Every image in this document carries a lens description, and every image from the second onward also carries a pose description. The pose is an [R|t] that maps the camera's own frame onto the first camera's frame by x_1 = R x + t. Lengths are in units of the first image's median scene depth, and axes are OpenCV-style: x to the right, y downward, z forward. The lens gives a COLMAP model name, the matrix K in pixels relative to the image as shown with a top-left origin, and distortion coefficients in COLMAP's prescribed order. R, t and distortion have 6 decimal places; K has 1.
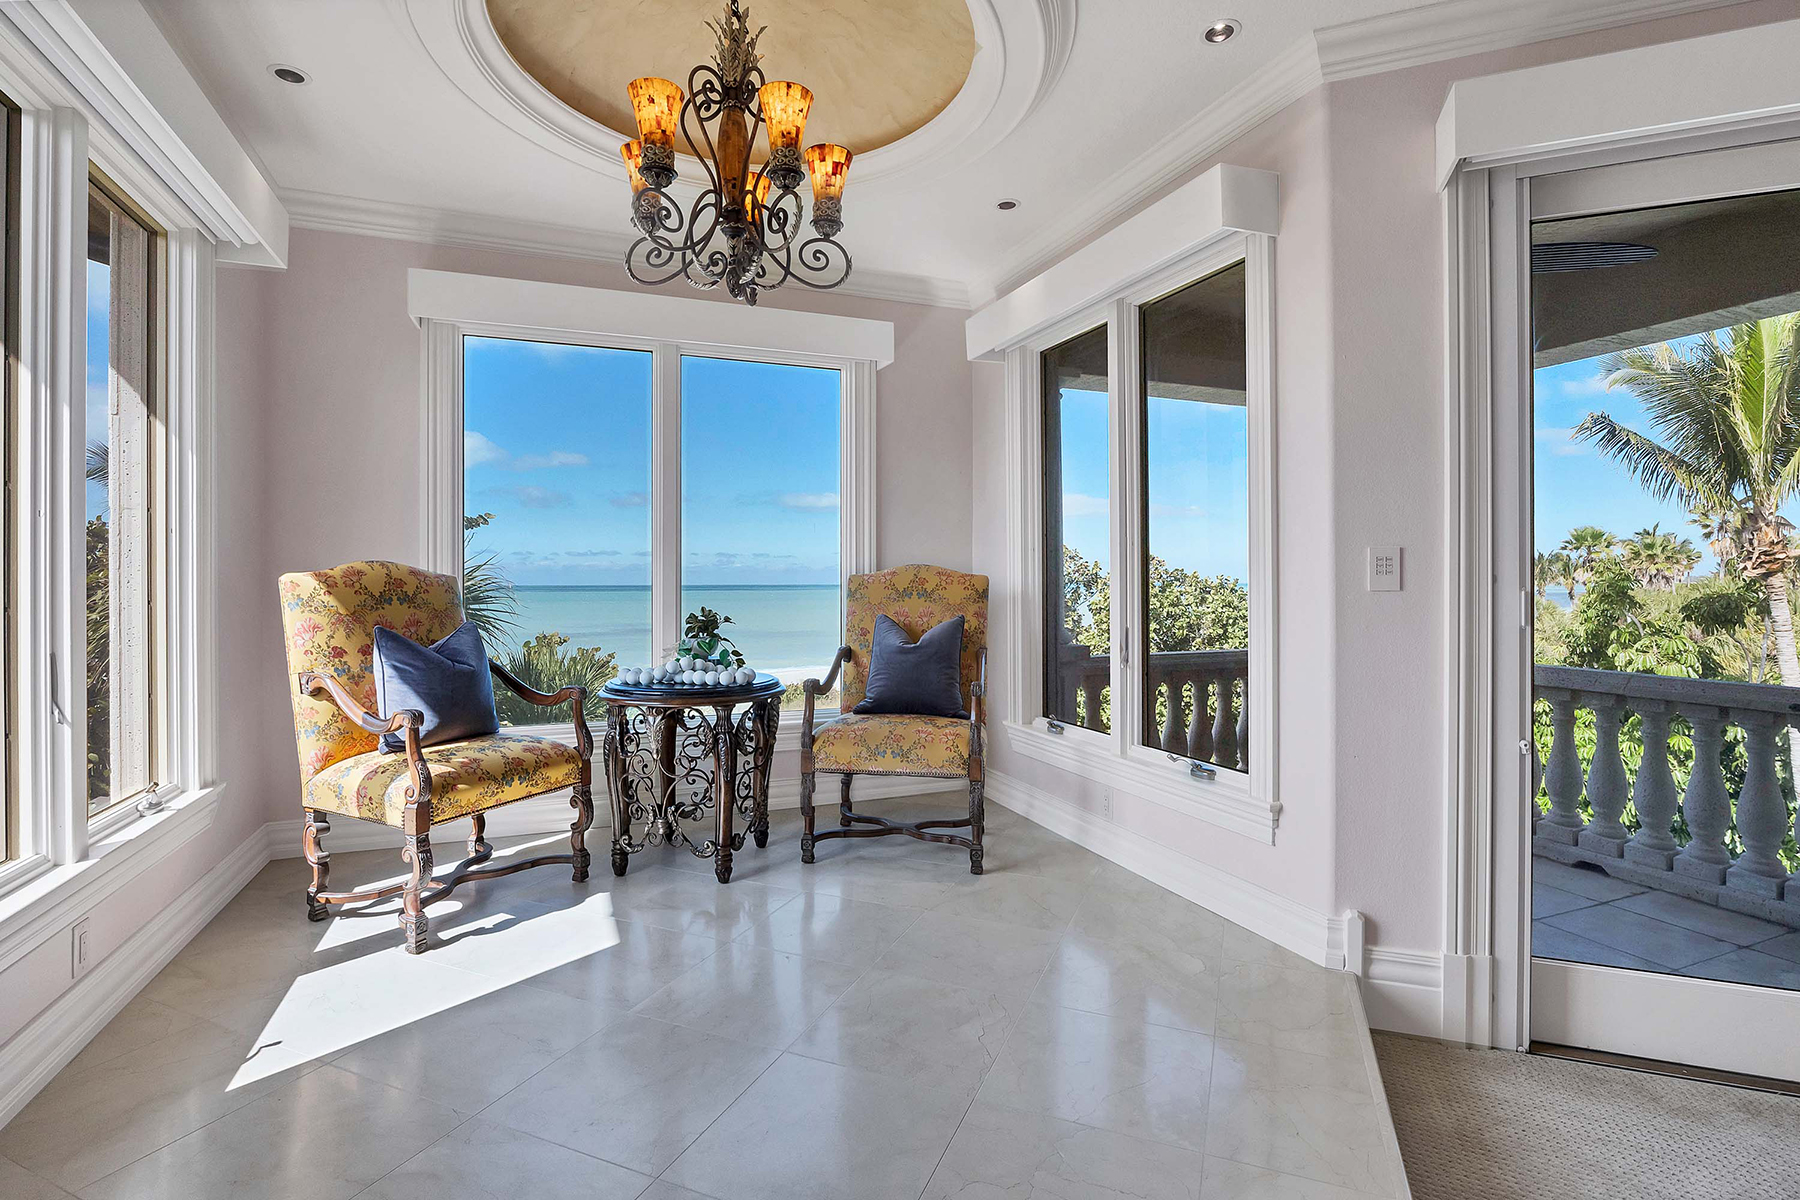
lens RADIAL K [[836.9, 0, 901.2], [0, 836.9, 586.4], [0, 0, 1]] dist [-0.001060, -0.000140]
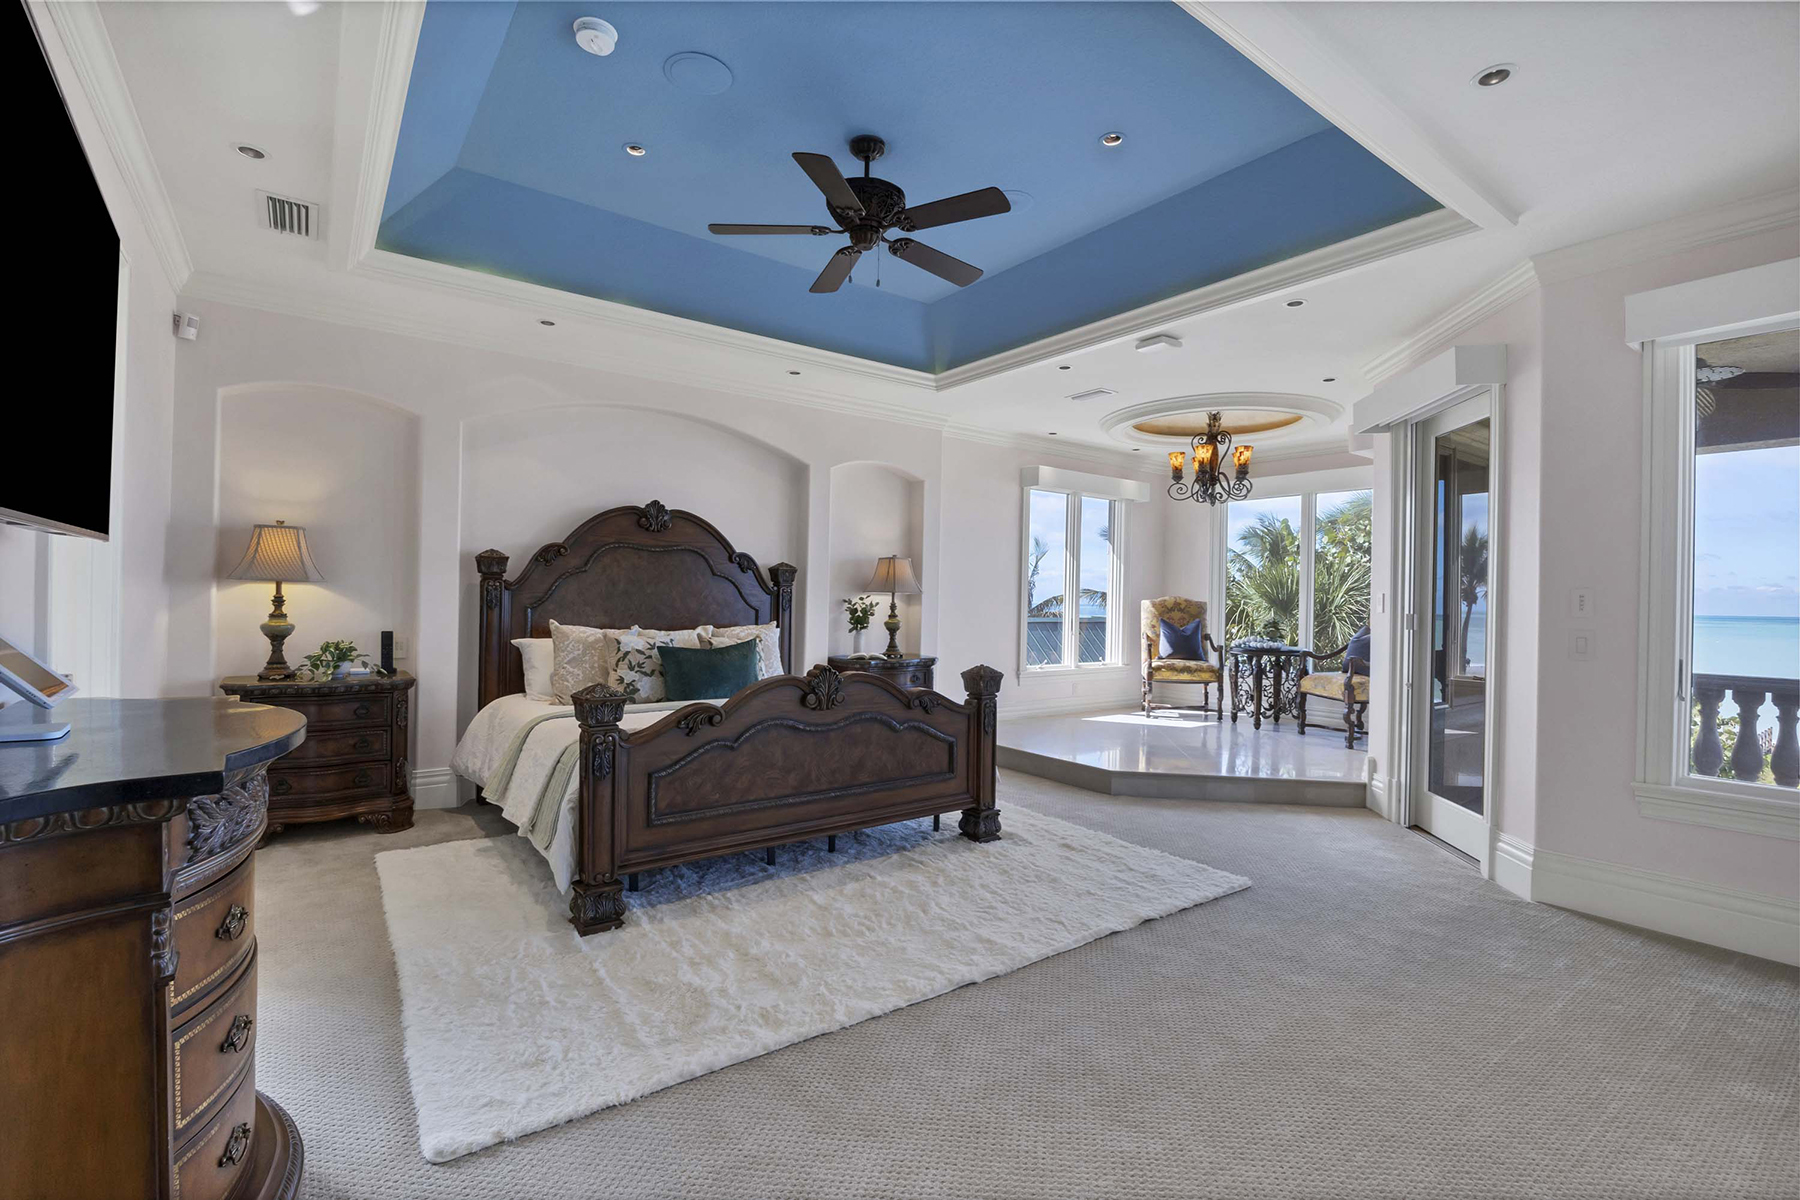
lens RADIAL K [[818.7, 0, 900.0], [0, 818.7, 600.0], [0, 0, 1]] dist [-0.000295, -0.000043]
pose [[0.237489, 0.004035, -0.971382, 1.822803], [-0.018746, 0.999824, -0.000430, 0.000146], [0.971209, 0.018312, 0.237523, -0.561106]]
